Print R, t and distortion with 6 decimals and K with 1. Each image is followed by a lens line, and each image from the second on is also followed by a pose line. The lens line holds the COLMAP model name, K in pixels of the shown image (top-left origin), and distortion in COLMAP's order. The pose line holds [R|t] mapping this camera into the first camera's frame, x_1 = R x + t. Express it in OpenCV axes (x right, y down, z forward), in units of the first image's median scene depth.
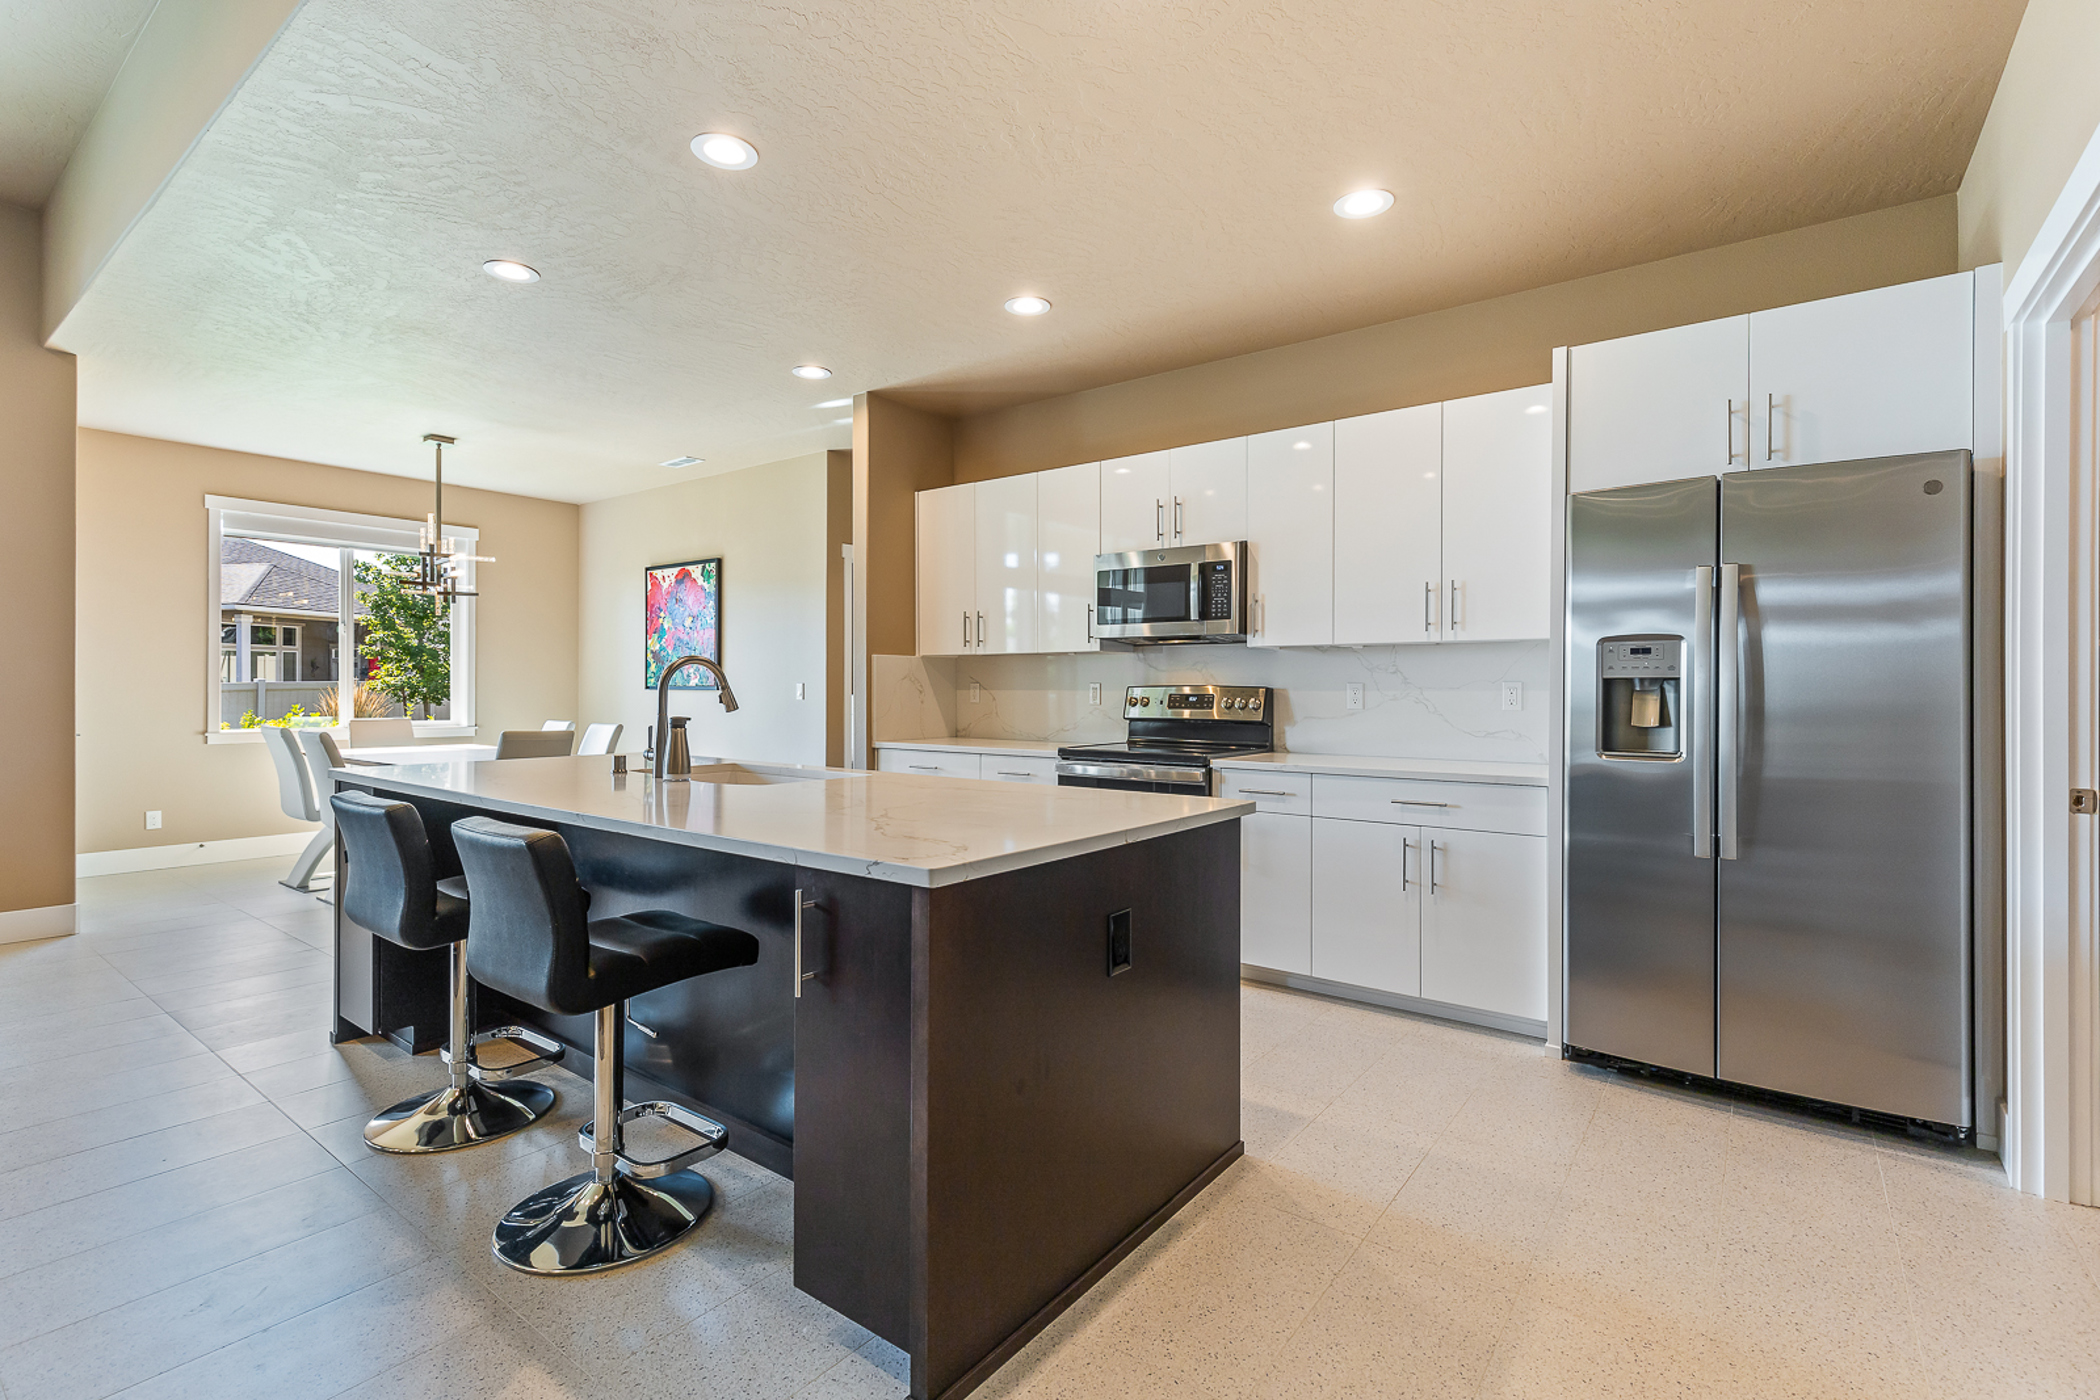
lens RADIAL K [[955.4, 0, 1047.7], [0, 955.4, 688.9], [0, 0, 1]] dist [0.009941, -0.001302]
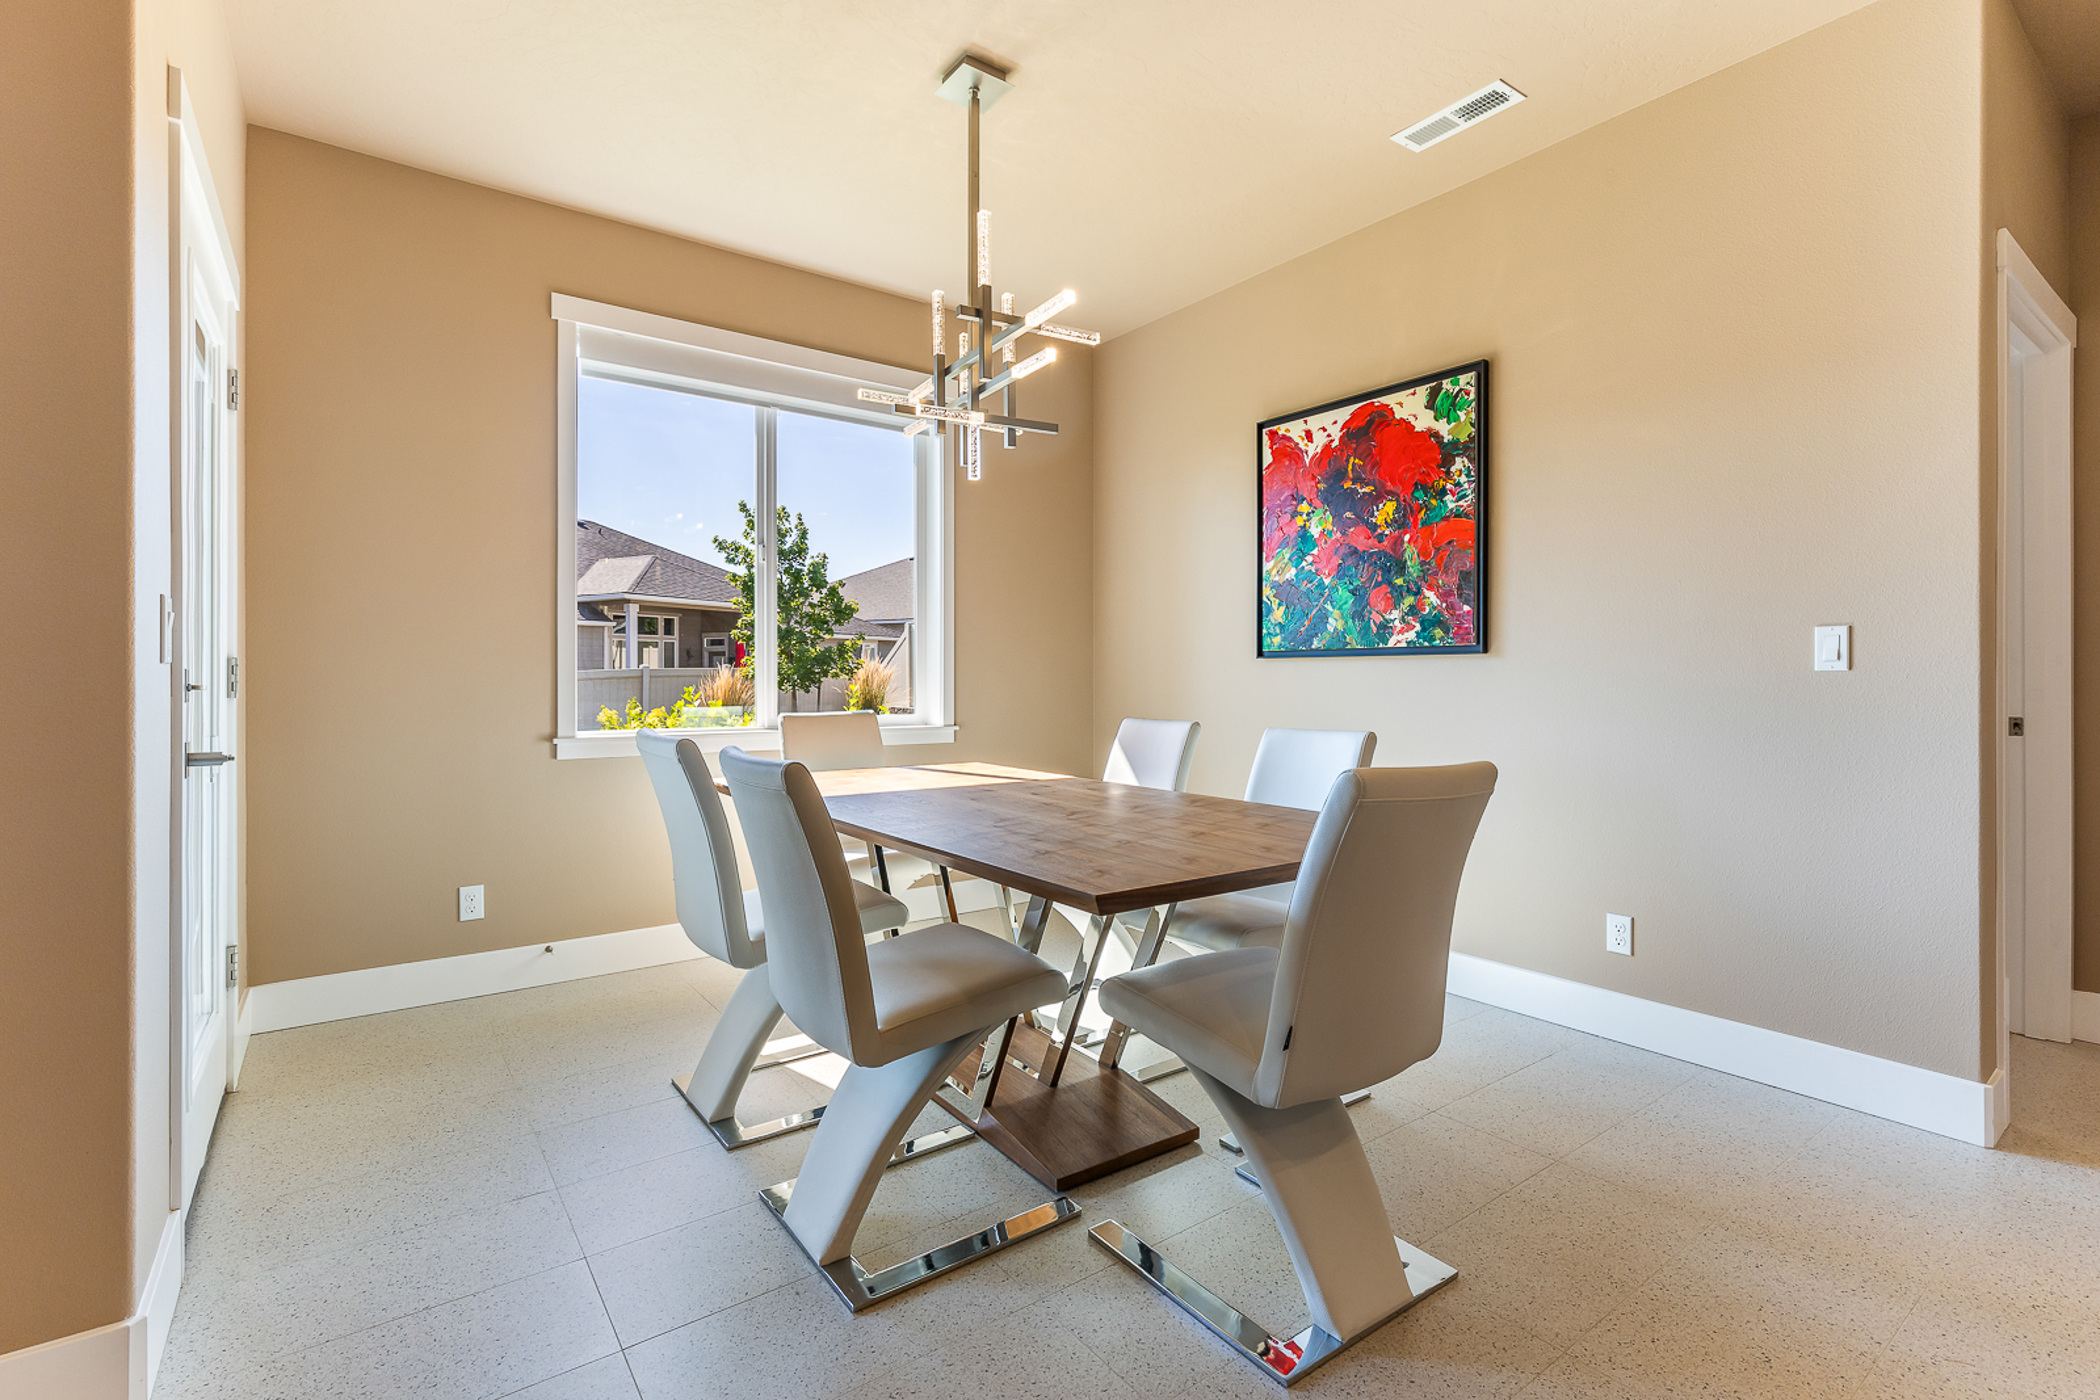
lens RADIAL K [[955.4, 0, 1048.1], [0, 955.4, 681.5], [0, 0, 1]] dist [0.009941, -0.001302]
pose [[0.958520, -0.002059, -0.285018, -0.389667], [0.002903, 0.999993, 0.002540, 0.011792], [0.285011, -0.003262, 0.958519, 0.480664]]
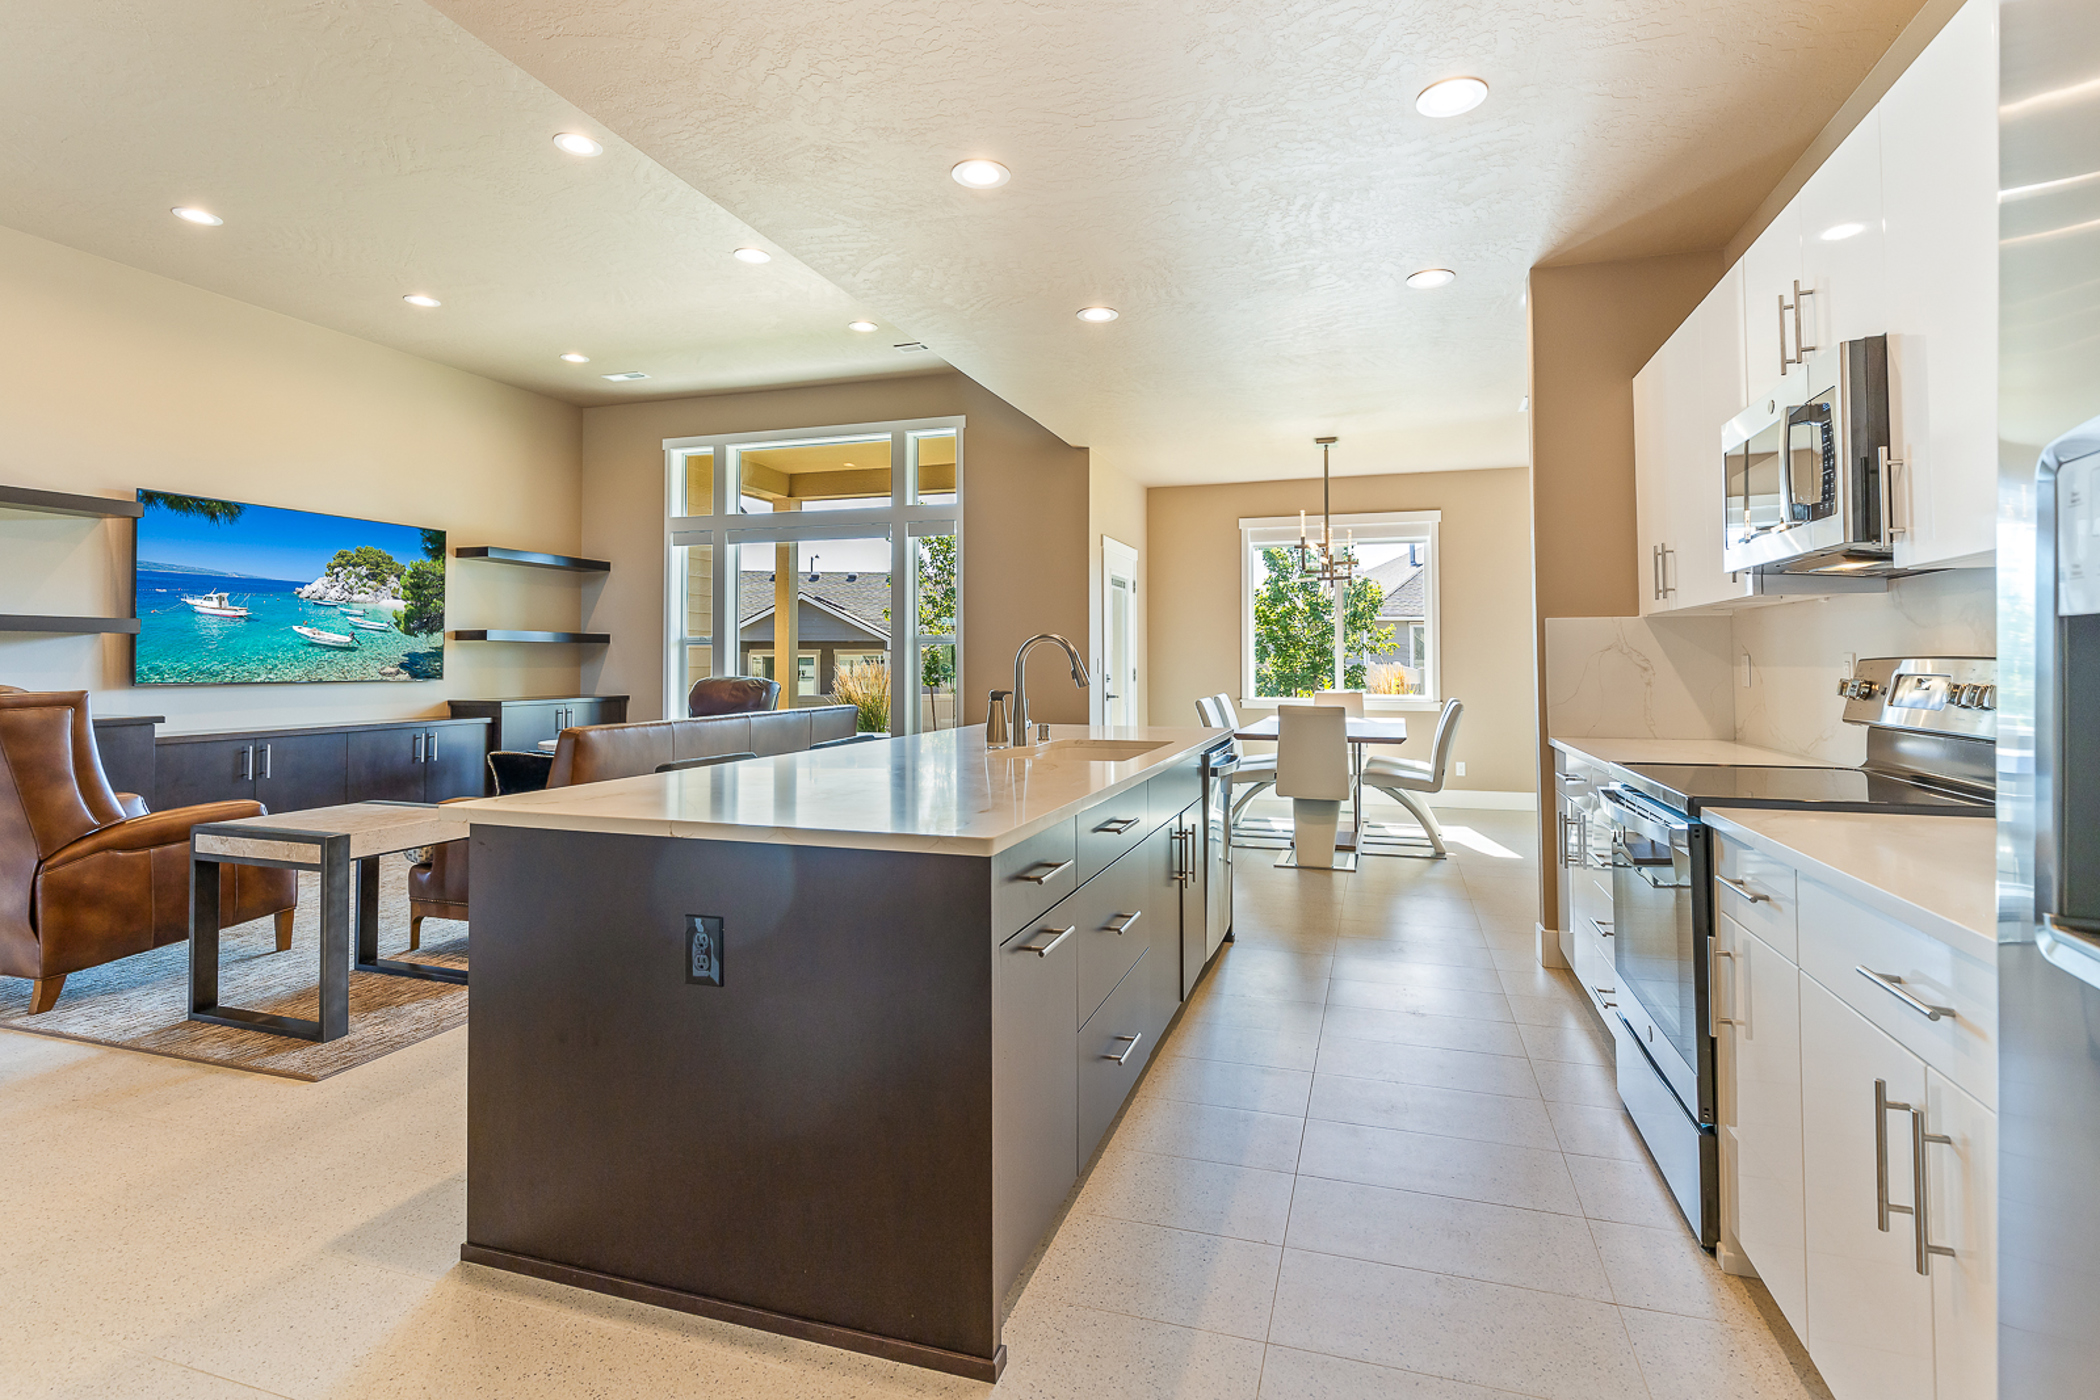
lens RADIAL K [[1008.4, 0, 1061.3], [0, 1008.4, 637.7], [0, 0, 1]] dist [0.000693, 0.000065]
pose [[0.333653, -0.027969, -0.942281, 0.283590], [0.001682, 0.999576, -0.029074, 0.000740], [0.942694, 0.008116, 0.333559, 0.263359]]
